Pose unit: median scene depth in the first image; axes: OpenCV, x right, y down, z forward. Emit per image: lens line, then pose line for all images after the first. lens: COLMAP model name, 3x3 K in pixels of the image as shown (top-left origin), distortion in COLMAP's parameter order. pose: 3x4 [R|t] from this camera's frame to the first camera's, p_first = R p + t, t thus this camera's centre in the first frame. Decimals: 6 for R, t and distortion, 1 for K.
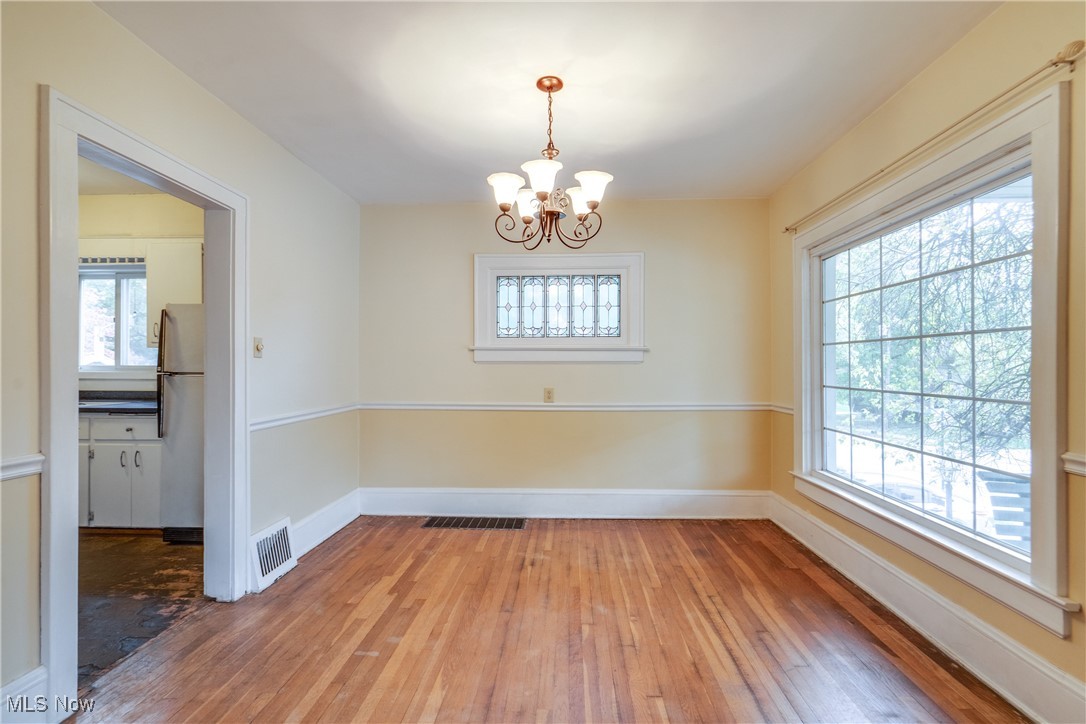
lens RADIAL K [[513.7, 0, 545.0], [0, 513.7, 365.9], [0, 0, 1]] dist [-0.001453, 0.002692]
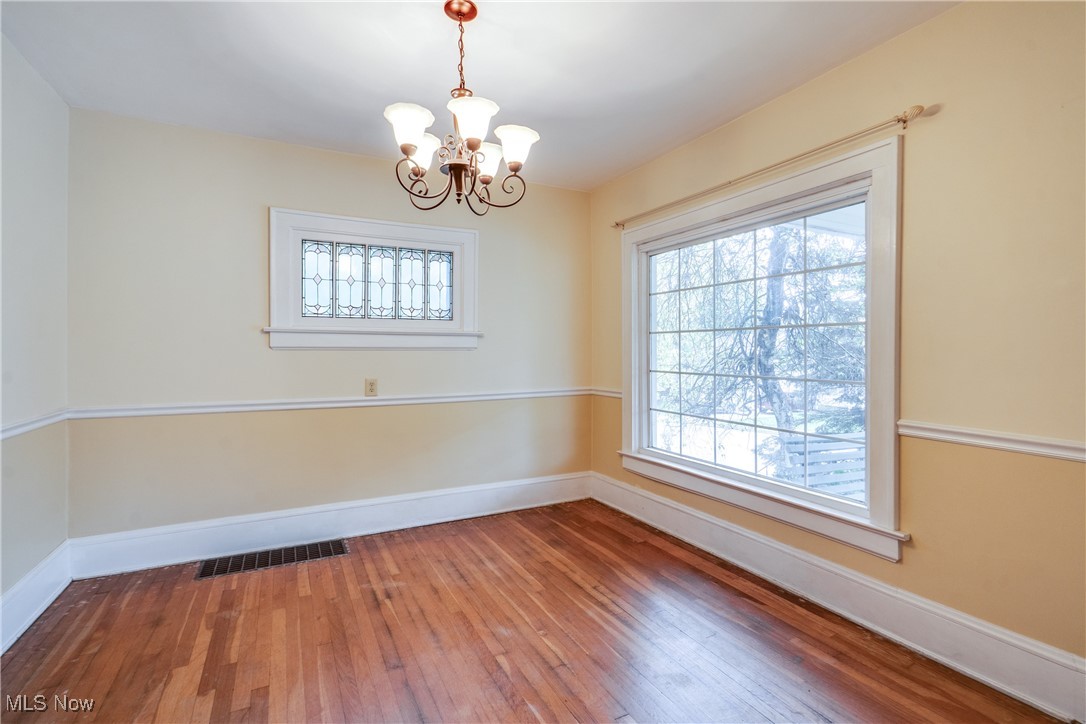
lens RADIAL K [[513.7, 0, 545.2], [0, 513.7, 352.6], [0, 0, 1]] dist [-0.001453, 0.002692]
pose [[0.864138, -0.001359, 0.503252, -0.218064], [0.000156, 0.999997, 0.002433, -0.002771], [-0.503254, -0.002024, 0.864136, 0.170024]]
